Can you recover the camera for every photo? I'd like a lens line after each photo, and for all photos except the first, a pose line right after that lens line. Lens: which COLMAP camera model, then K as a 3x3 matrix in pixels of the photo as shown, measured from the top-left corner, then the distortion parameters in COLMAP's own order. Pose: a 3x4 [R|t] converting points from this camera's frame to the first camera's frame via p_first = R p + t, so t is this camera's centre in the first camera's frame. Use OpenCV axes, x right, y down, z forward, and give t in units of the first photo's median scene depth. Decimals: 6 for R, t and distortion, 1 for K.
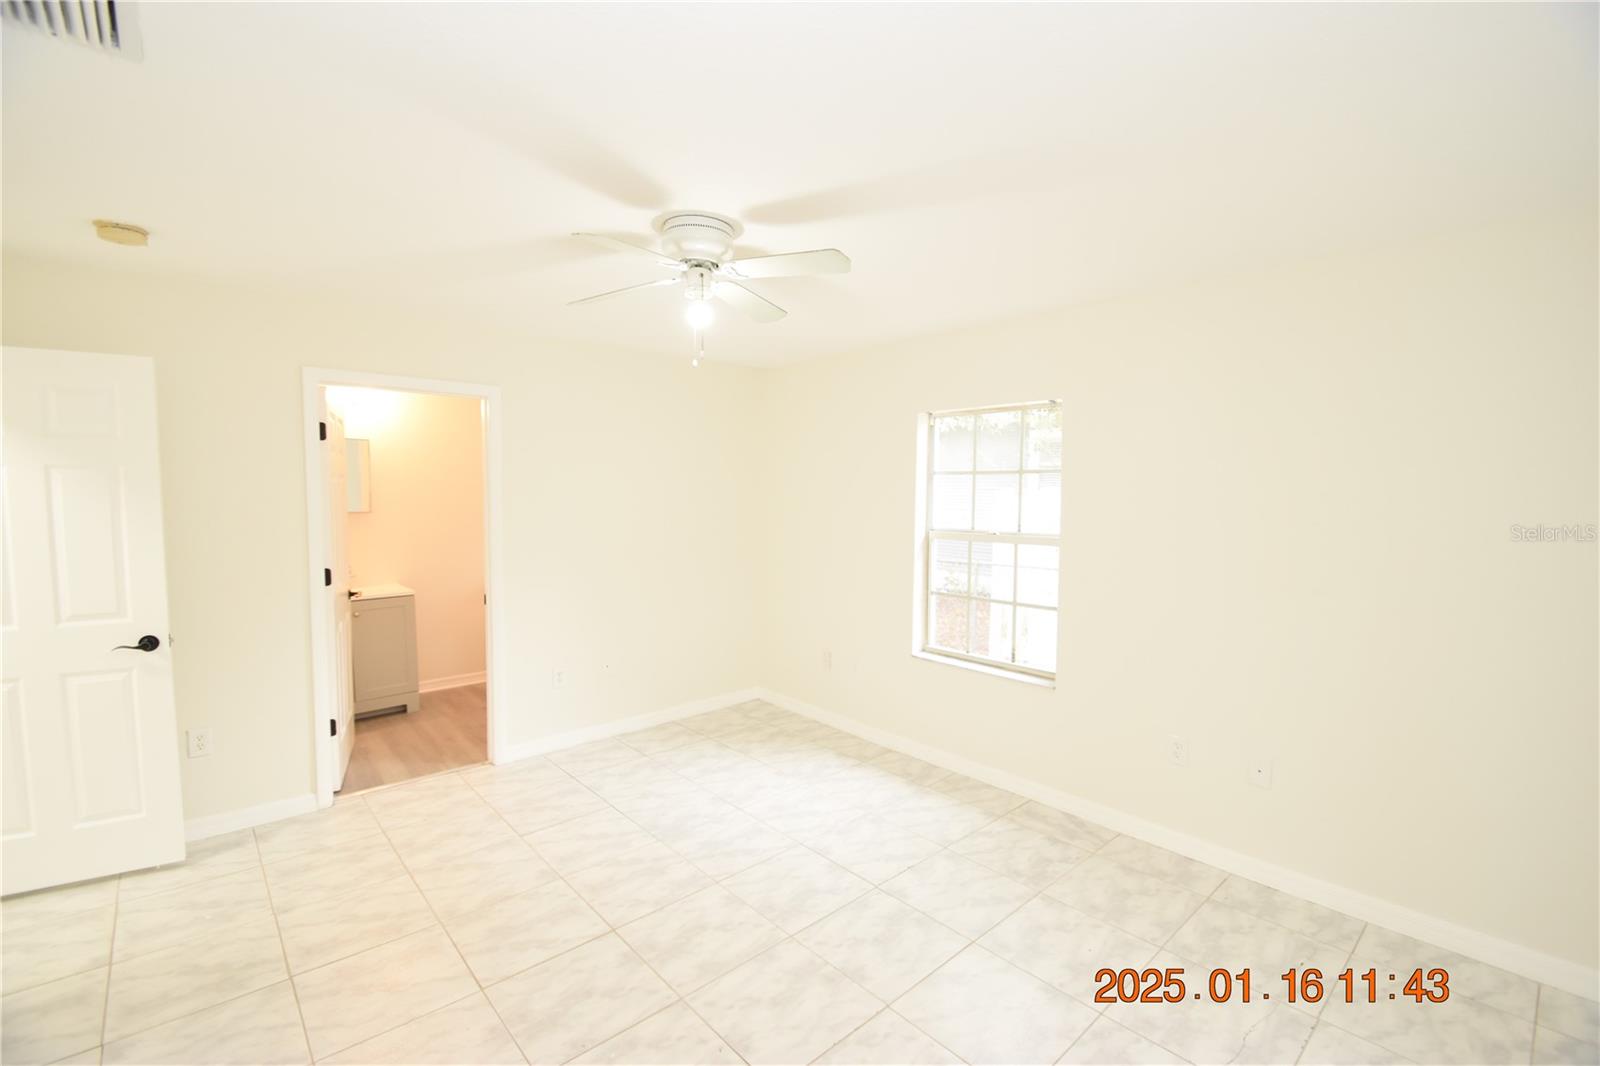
lens RADIAL K [[698.5, 0, 818.5], [0, 698.5, 547.1], [0, 0, 1]] dist [0.005061, -0.010792]
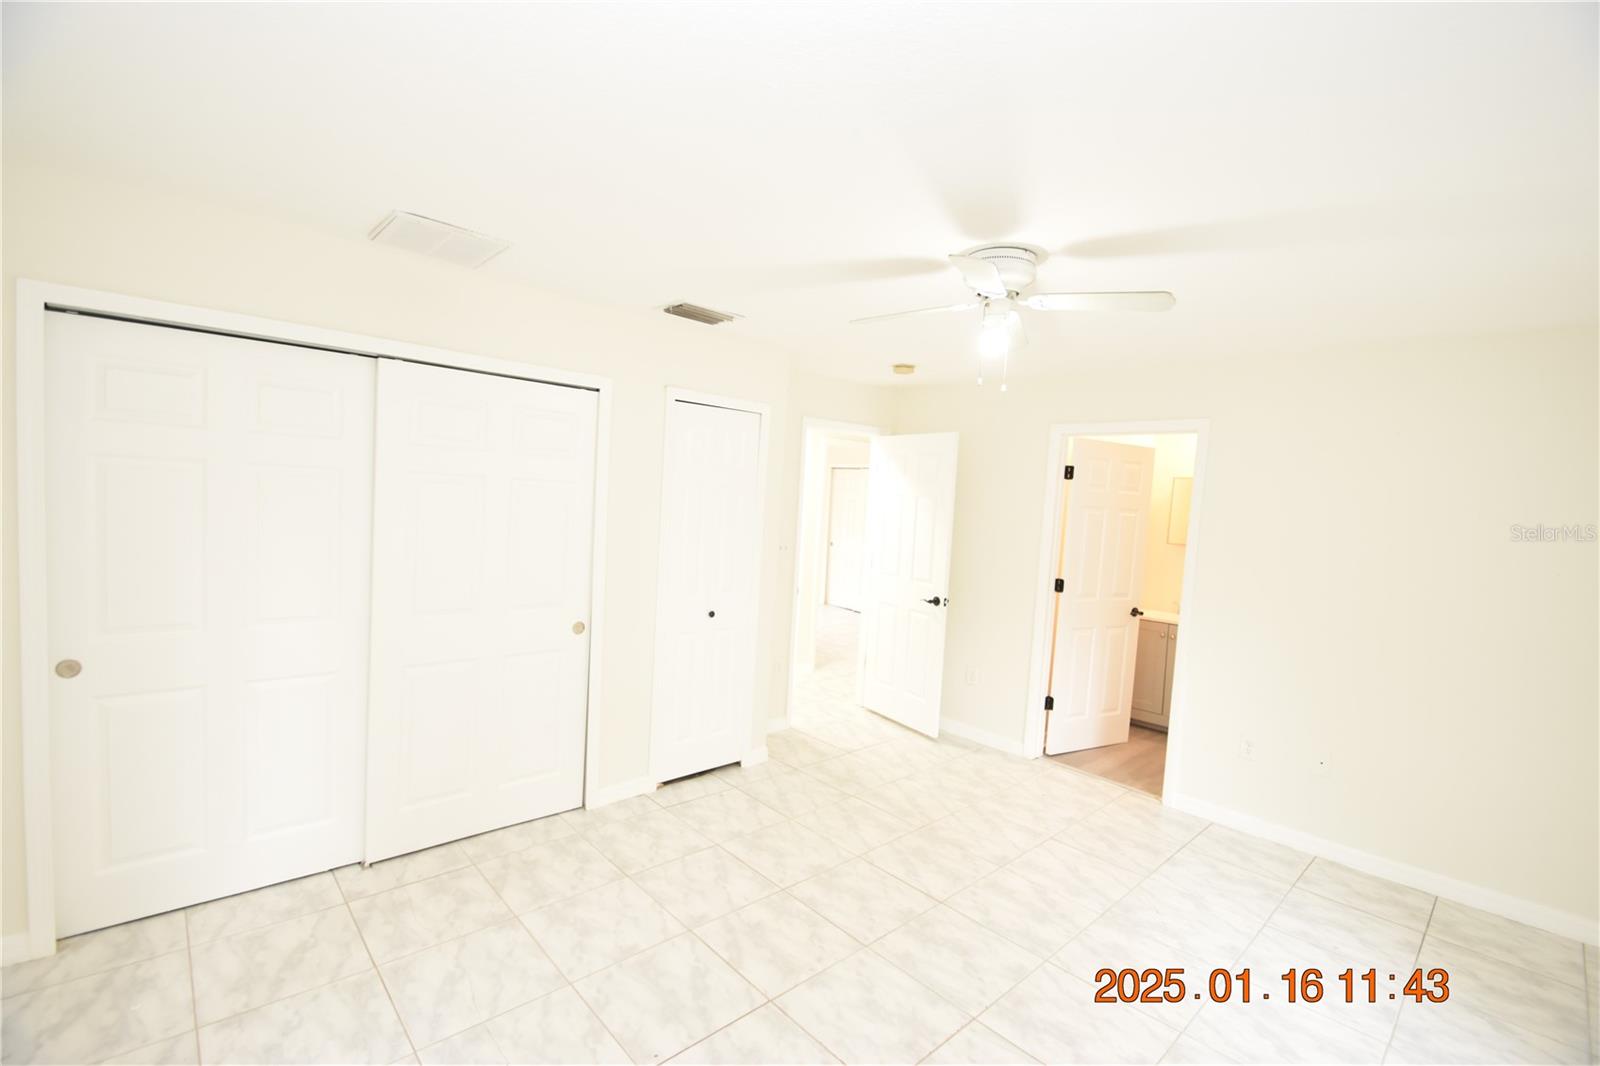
lens RADIAL K [[698.5, 0, 771.0], [0, 698.5, 526.6], [0, 0, 1]] dist [0.005061, -0.010792]
pose [[-0.019349, 0.035571, -0.999180, 0.585415], [-0.138532, 0.989632, 0.037914, -0.037671], [0.990169, 0.139152, -0.014221, 0.480019]]
